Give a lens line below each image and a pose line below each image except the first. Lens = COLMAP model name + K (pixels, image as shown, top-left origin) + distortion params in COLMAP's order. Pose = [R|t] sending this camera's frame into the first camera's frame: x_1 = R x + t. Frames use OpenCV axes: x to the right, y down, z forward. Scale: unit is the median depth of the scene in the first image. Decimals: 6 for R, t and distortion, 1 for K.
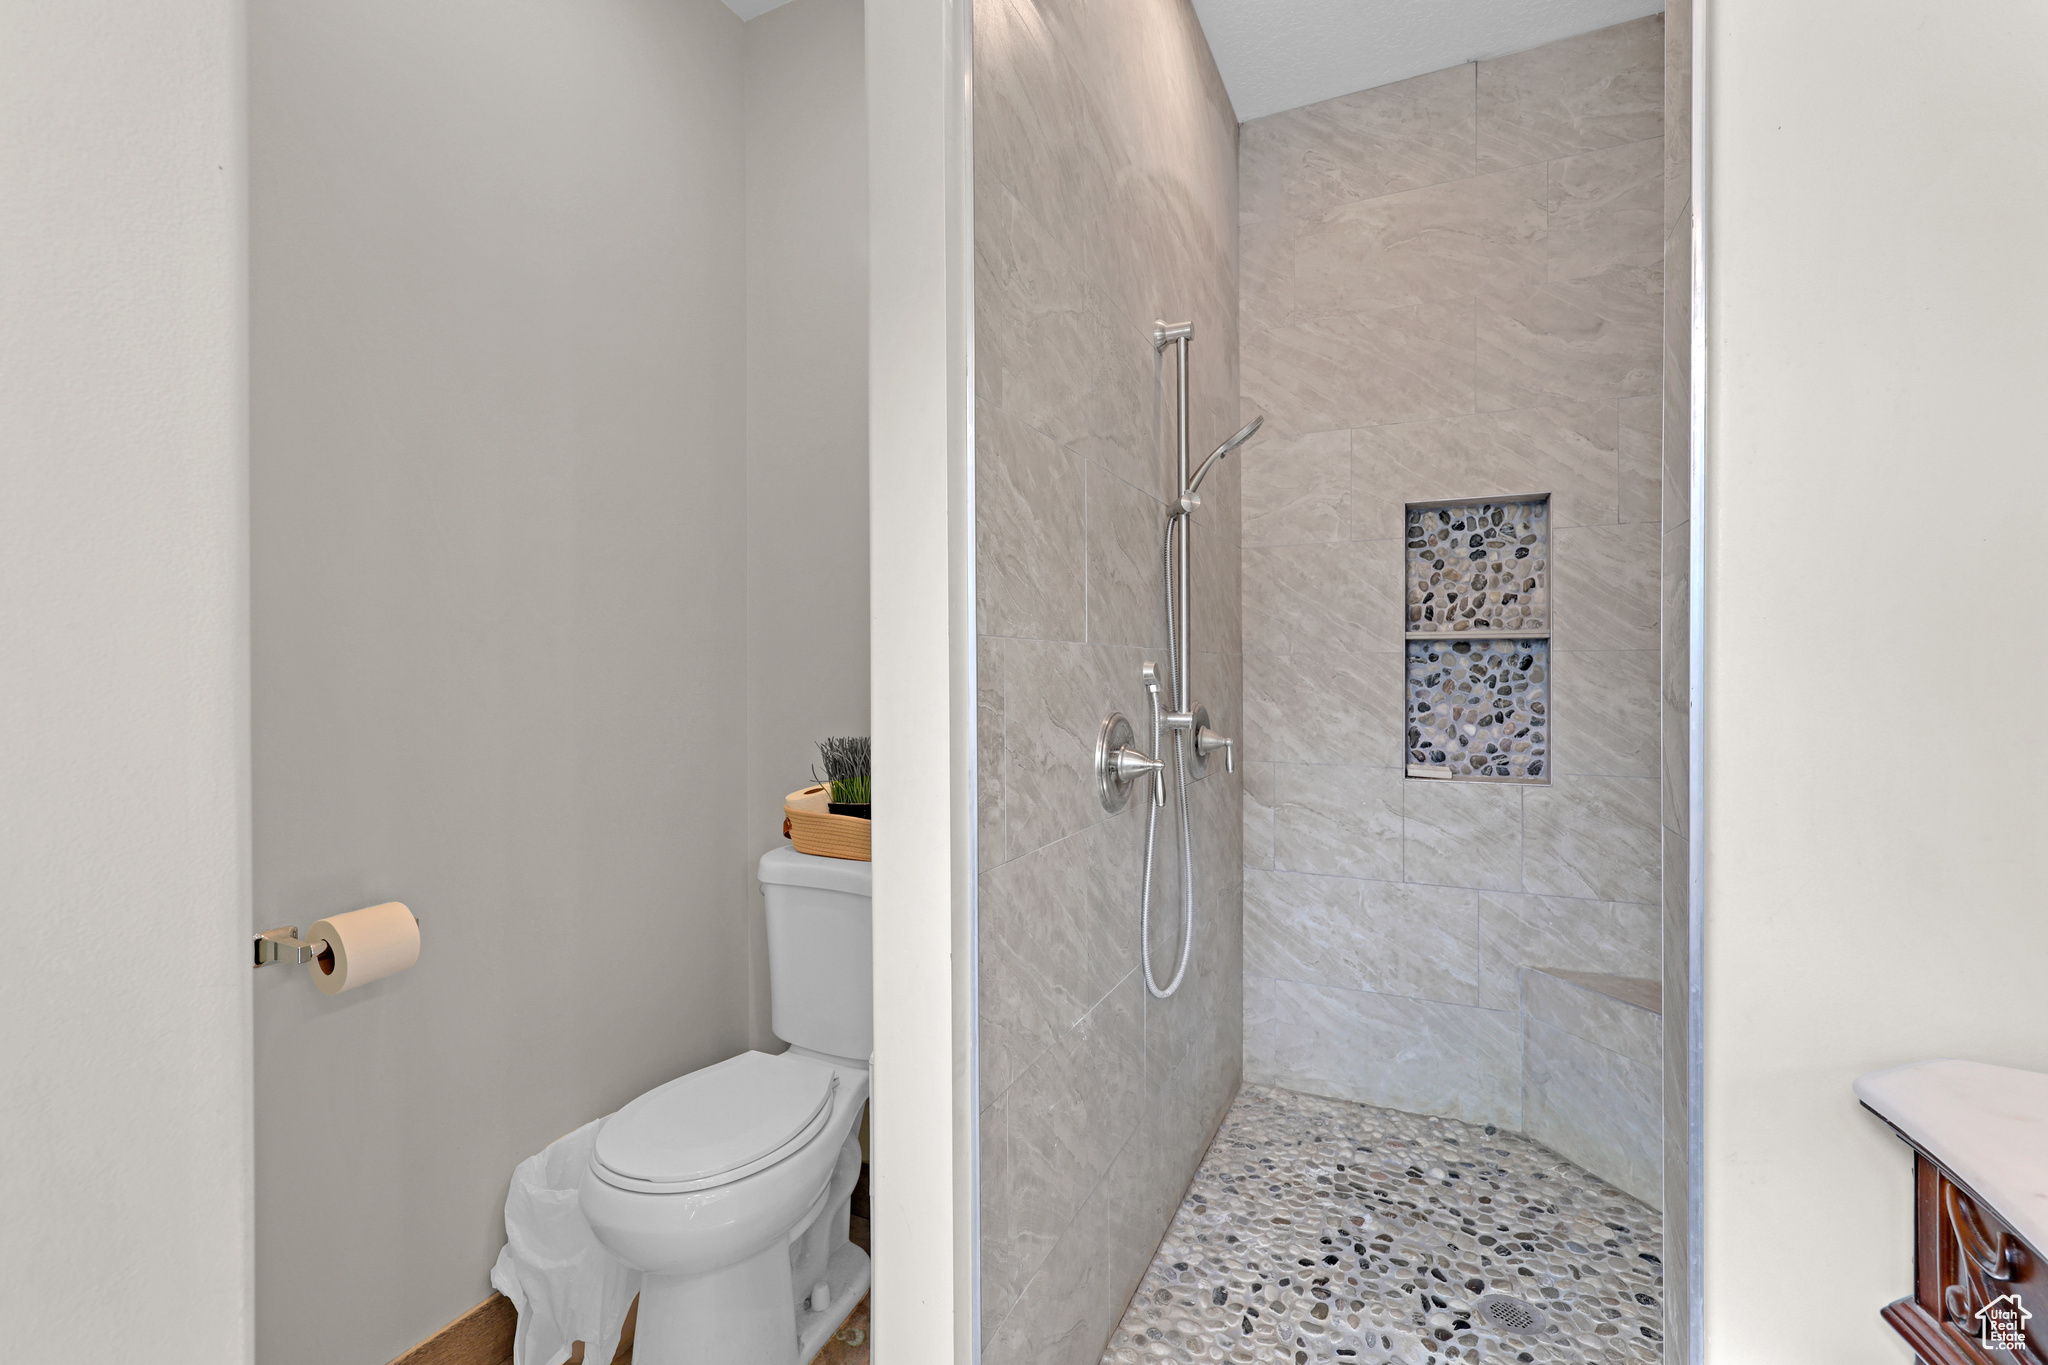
lens RADIAL K [[910.5, 0, 1006.0], [0, 910.5, 677.6], [0, 0, 1]] dist [0.003241, 0.000216]
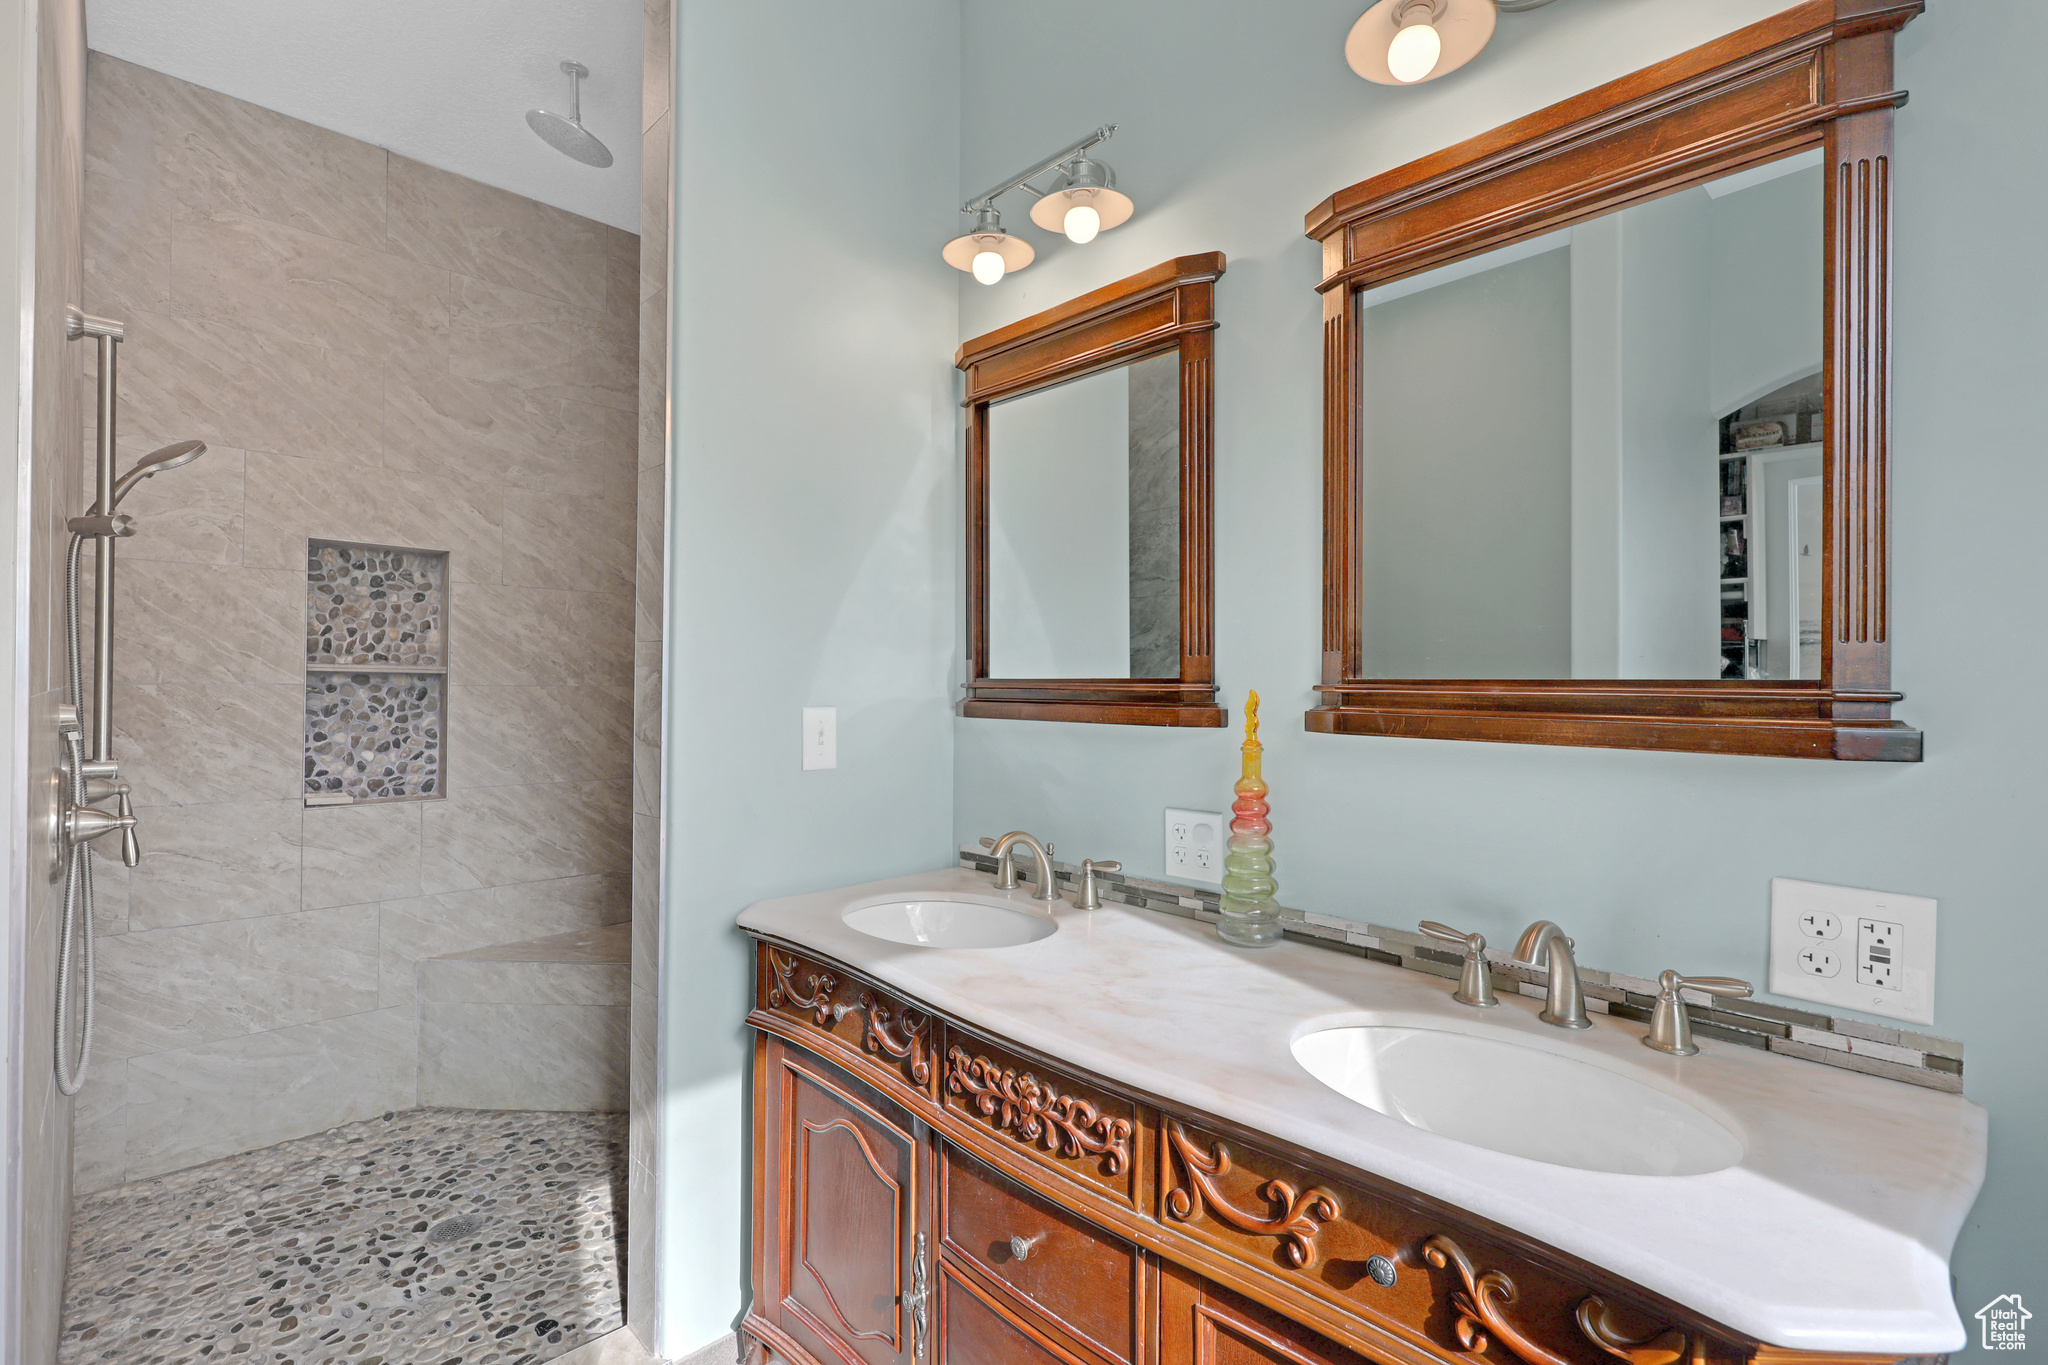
lens RADIAL K [[910.5, 0, 1006.0], [0, 910.5, 677.6], [0, 0, 1]] dist [0.003241, 0.000216]
pose [[0.363719, 0.015392, 0.931382, -0.231242], [-0.007172, 0.999880, -0.013723, -0.026976], [-0.931481, -0.001688, 0.363786, -0.099773]]
